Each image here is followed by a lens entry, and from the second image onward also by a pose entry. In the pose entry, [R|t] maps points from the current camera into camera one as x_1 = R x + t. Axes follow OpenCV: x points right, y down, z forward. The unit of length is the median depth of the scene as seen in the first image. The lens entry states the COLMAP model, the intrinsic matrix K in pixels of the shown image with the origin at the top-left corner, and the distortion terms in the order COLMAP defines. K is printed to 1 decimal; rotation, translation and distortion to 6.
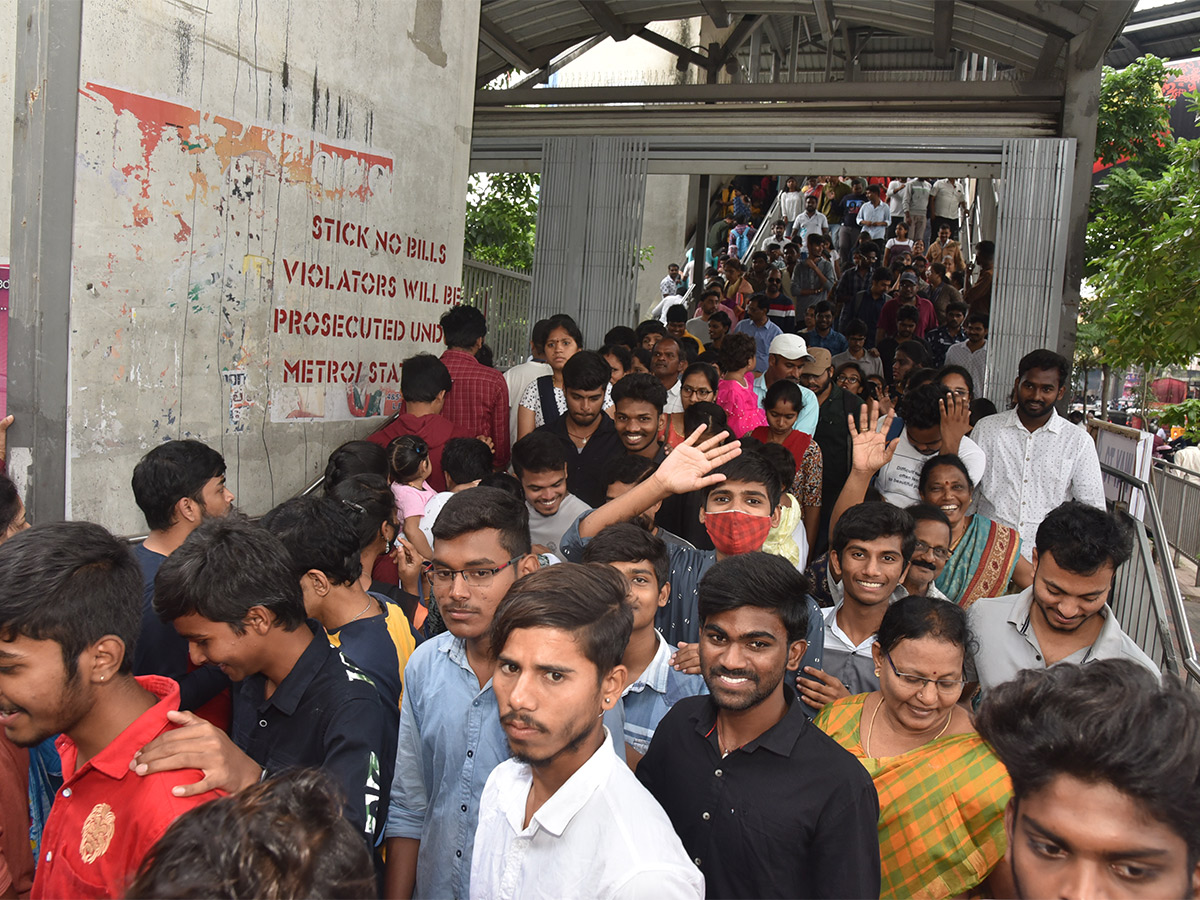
lens RADIAL K [[945.3, 0, 600.5], [0, 945.3, 447.6], [0, 0, 1]] dist [-0.077491, 0.039562]
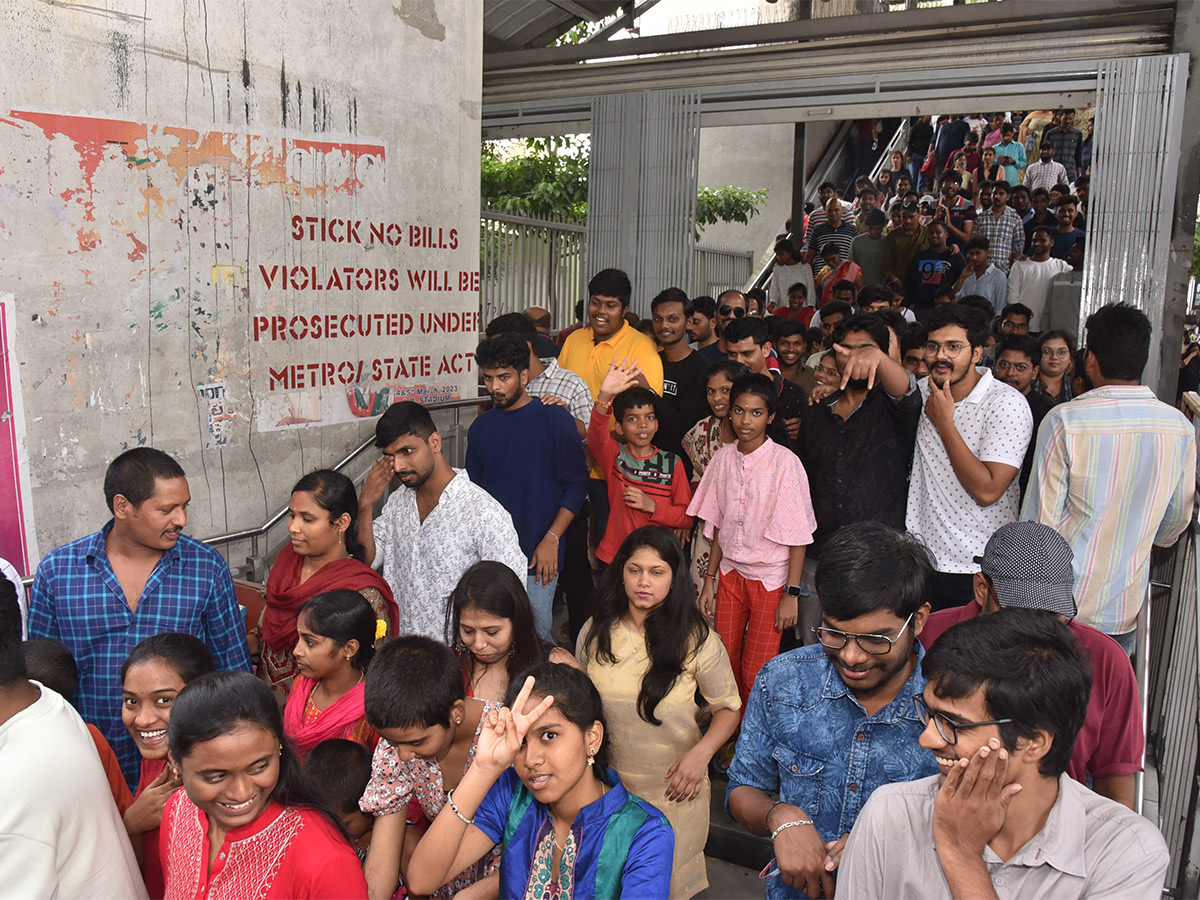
lens RADIAL K [[945.3, 0, 599.0], [0, 945.3, 454.3], [0, 0, 1]] dist [-0.077491, 0.039562]
pose [[0.986347, -0.019467, -0.163525, 0.157033], [0.030586, 0.997367, 0.065756, -0.055386], [0.161814, -0.069860, 0.984345, 0.081296]]
